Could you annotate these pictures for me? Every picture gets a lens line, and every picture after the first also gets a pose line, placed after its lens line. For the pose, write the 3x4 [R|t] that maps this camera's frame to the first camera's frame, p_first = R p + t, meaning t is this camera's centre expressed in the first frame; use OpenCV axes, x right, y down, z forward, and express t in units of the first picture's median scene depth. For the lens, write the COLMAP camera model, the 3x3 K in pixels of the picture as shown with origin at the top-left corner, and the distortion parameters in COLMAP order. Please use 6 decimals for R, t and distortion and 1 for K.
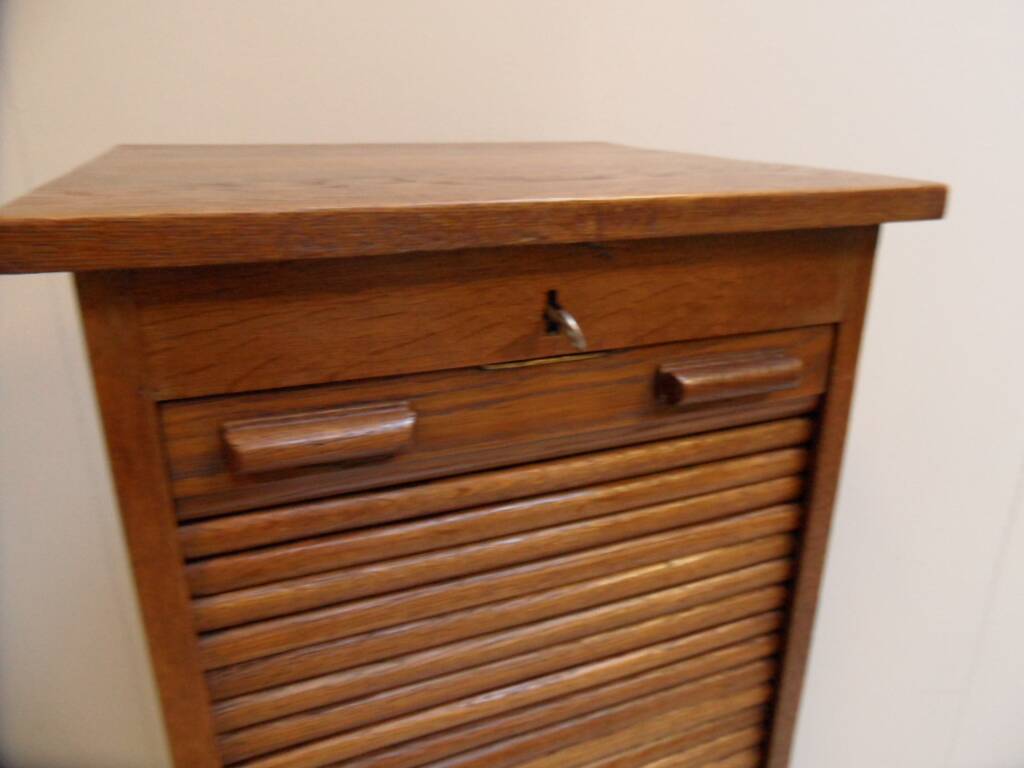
lens RADIAL K [[757.2, 0, 522.8], [0, 757.2, 390.5], [0, 0, 1]] dist [-0.030037, 0.020512]
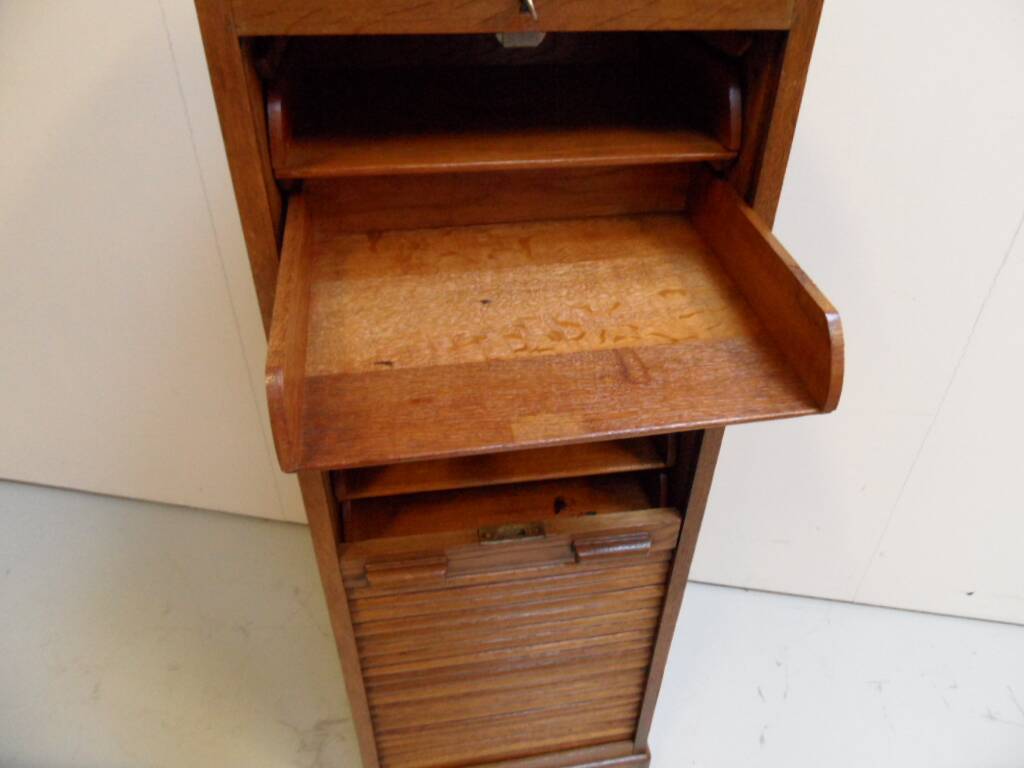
lens RADIAL K [[757.2, 0, 516.4], [0, 757.2, 385.2], [0, 0, 1]] dist [-0.030037, 0.020512]
pose [[0.975836, 0.140837, -0.167057, 0.305610], [-0.089072, 0.954550, 0.284431, 0.158106], [0.199523, -0.262678, 0.944029, -0.364746]]
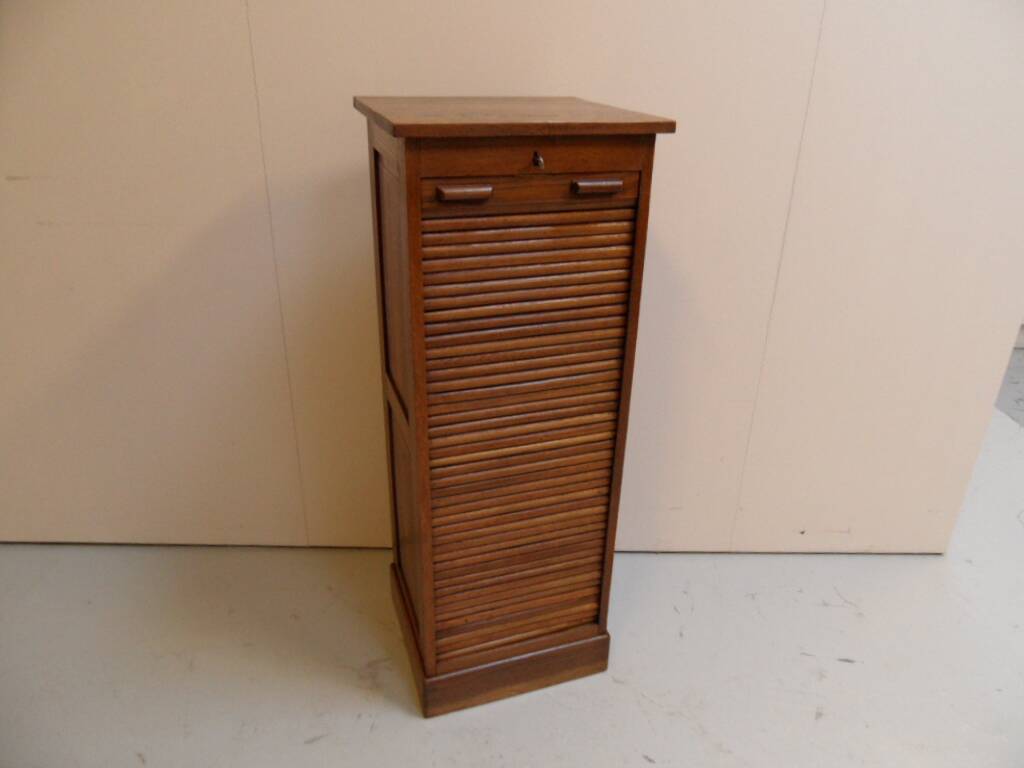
lens RADIAL K [[757.2, 0, 514.5], [0, 757.2, 391.3], [0, 0, 1]] dist [-0.030037, 0.020512]
pose [[0.998901, 0.034988, -0.031175, 0.075378], [-0.032235, 0.995874, 0.084823, 0.547061], [0.034014, -0.083725, 0.995908, -2.031380]]
